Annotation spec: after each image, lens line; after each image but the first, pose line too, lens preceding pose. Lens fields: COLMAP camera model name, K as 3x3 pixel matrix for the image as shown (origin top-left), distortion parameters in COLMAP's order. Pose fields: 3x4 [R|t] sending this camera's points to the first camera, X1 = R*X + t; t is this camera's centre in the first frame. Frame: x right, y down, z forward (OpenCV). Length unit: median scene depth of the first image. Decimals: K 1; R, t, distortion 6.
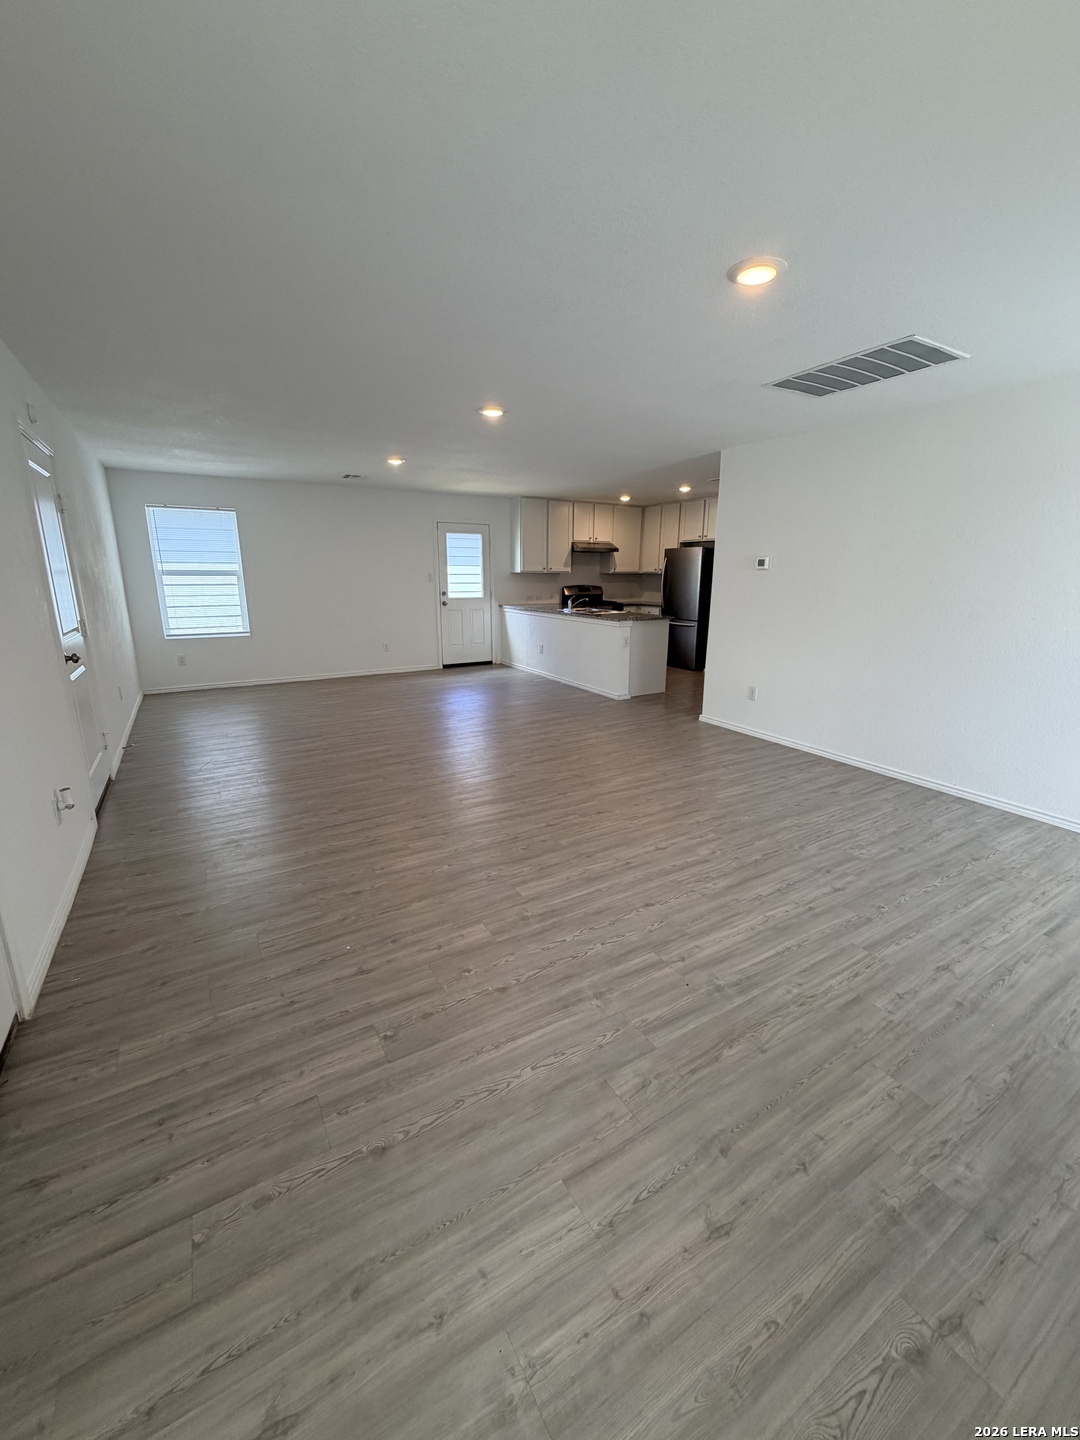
lens RADIAL K [[571.8, 0, 539.2], [0, 571.8, 711.0], [0, 0, 1]] dist [-0.000059, 0.001308]
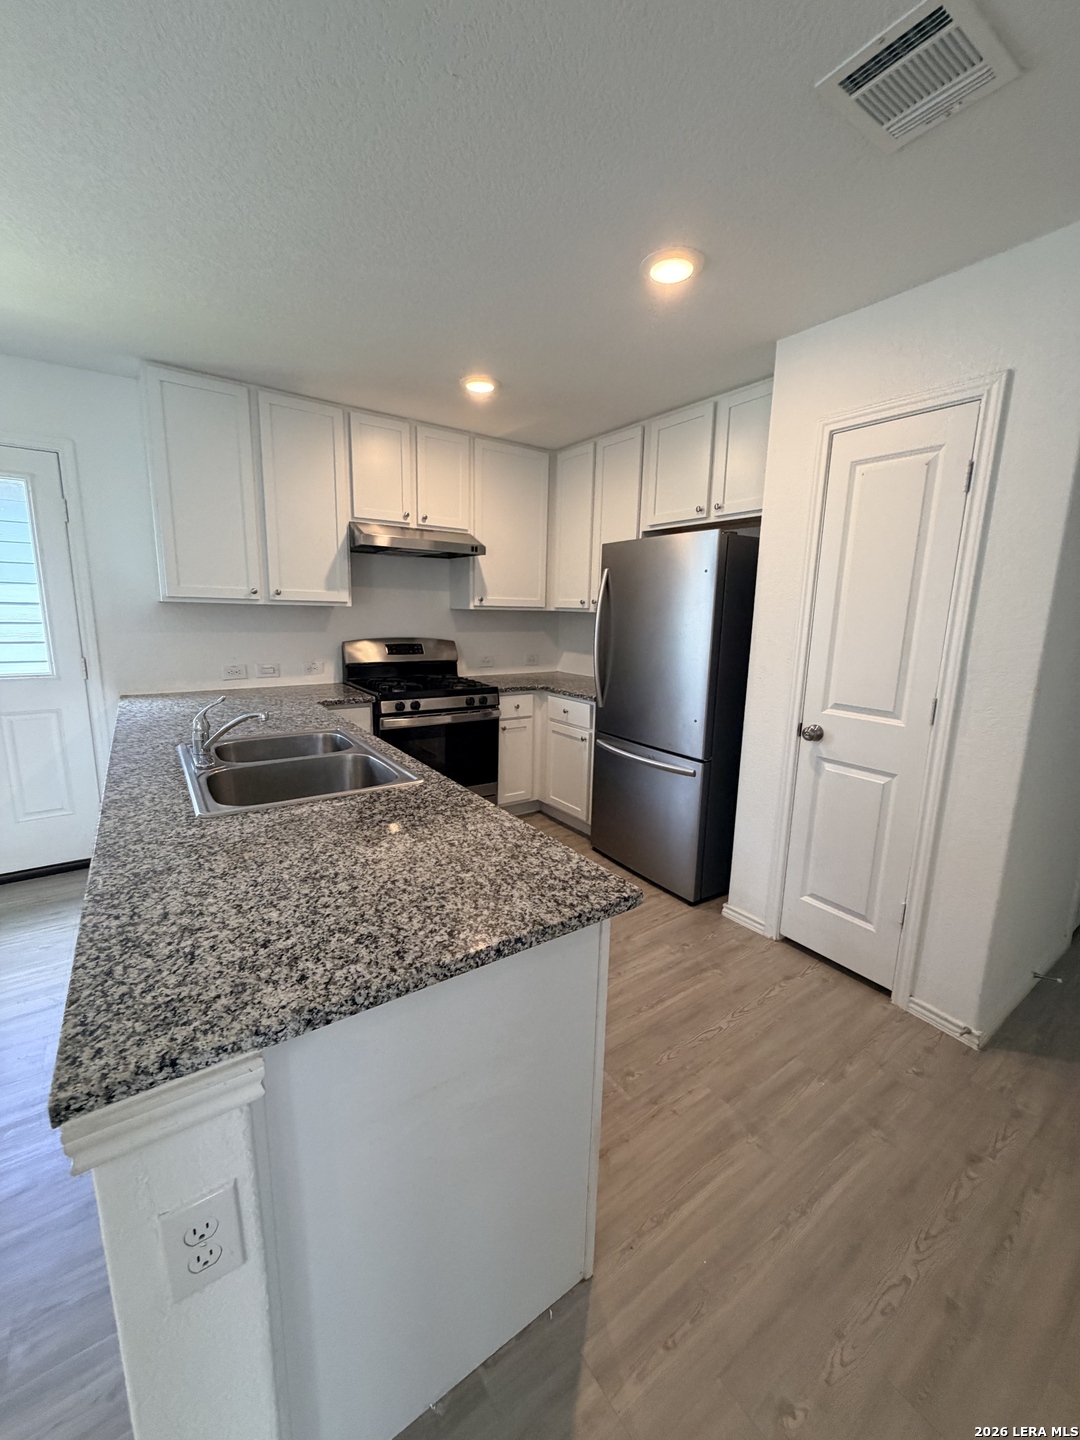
lens RADIAL K [[571.8, 0, 543.8], [0, 571.8, 711.4], [0, 0, 1]] dist [-0.000059, 0.001308]
pose [[0.997036, 0.000090, 0.076937, 0.489120], [0.004660, 0.998093, -0.061552, -0.490582], [-0.076796, 0.061728, 0.995134, 2.045823]]
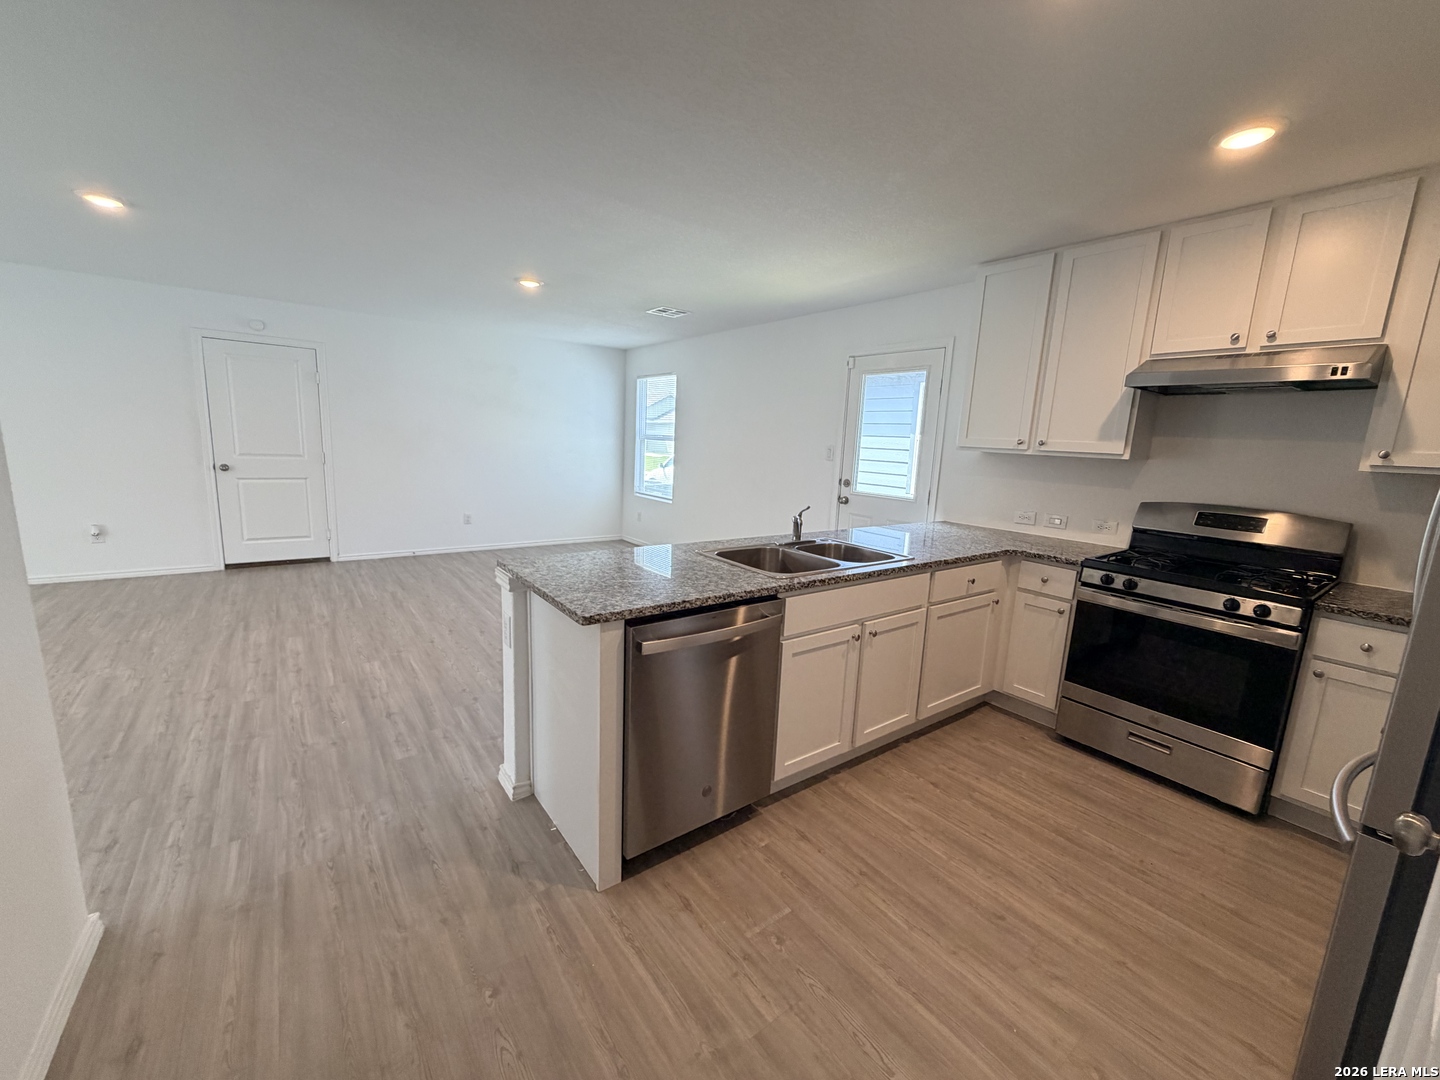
lens RADIAL K [[571.8, 0, 713.7], [0, 571.8, 533.6], [0, 0, 1]] dist [-0.000059, 0.001308]
pose [[0.107289, 0.164172, -0.980580, 1.124347], [-0.278313, 0.951801, 0.128902, -0.583673], [0.954479, 0.259078, 0.147809, 2.425690]]
